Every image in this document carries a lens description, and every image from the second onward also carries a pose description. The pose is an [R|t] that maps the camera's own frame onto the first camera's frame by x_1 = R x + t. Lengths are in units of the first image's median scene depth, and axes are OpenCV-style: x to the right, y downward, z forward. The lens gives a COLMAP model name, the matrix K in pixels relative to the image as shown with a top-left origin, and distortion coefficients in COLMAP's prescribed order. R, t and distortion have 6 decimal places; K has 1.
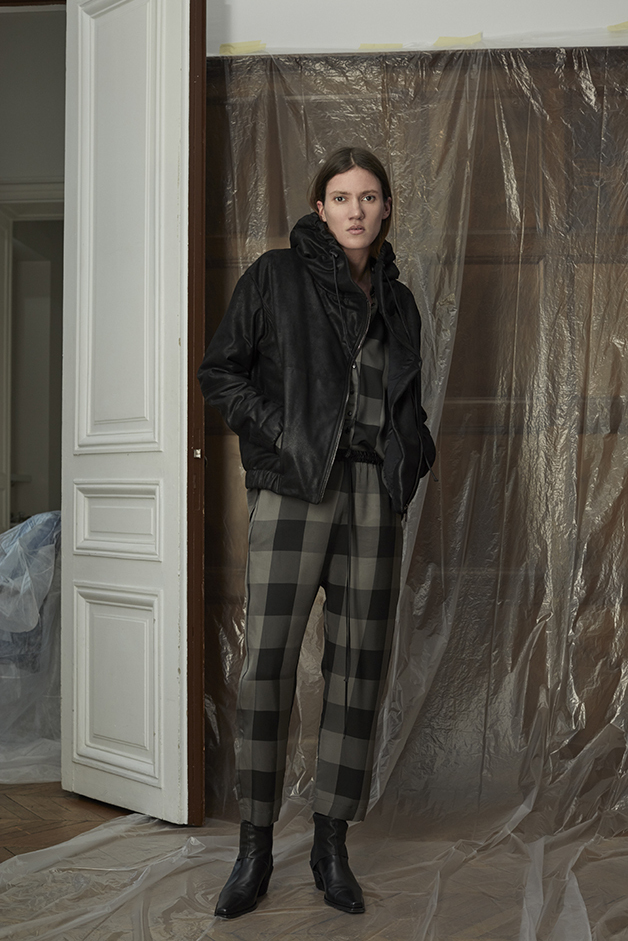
lens RADIAL K [[1401.0, 0, 314.0], [0, 1401.0, 470.5], [0, 0, 1]] dist [-0.067465, -0.080612]
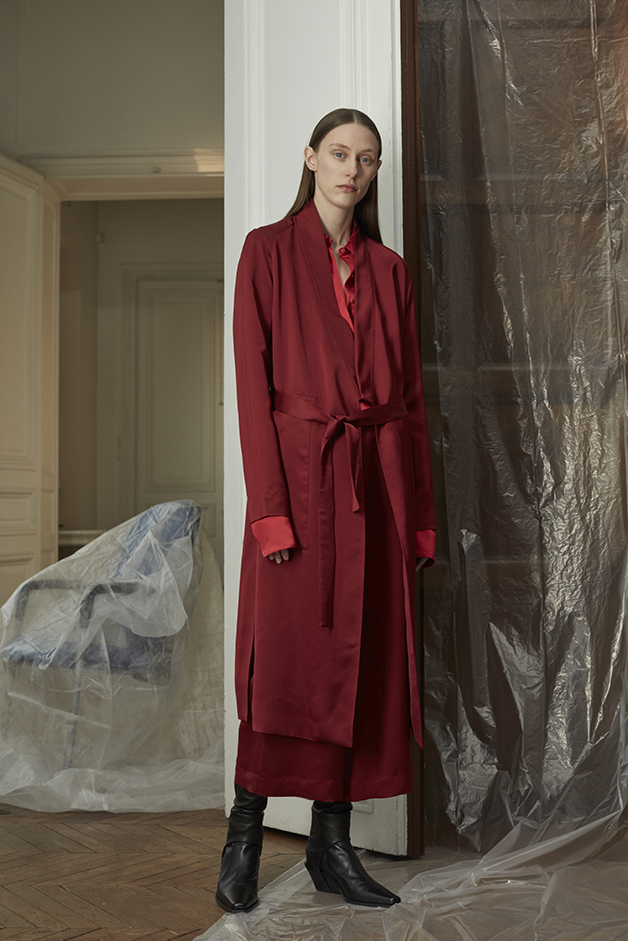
lens RADIAL K [[1401.0, 0, 314.0], [0, 1401.0, 470.5], [0, 0, 1]] dist [-0.067465, -0.080612]
pose [[0.998891, -0.002473, 0.047012, -0.153865], [0.003377, 0.999811, -0.019163, 0.029566], [-0.046956, 0.019301, 0.998710, 0.123975]]
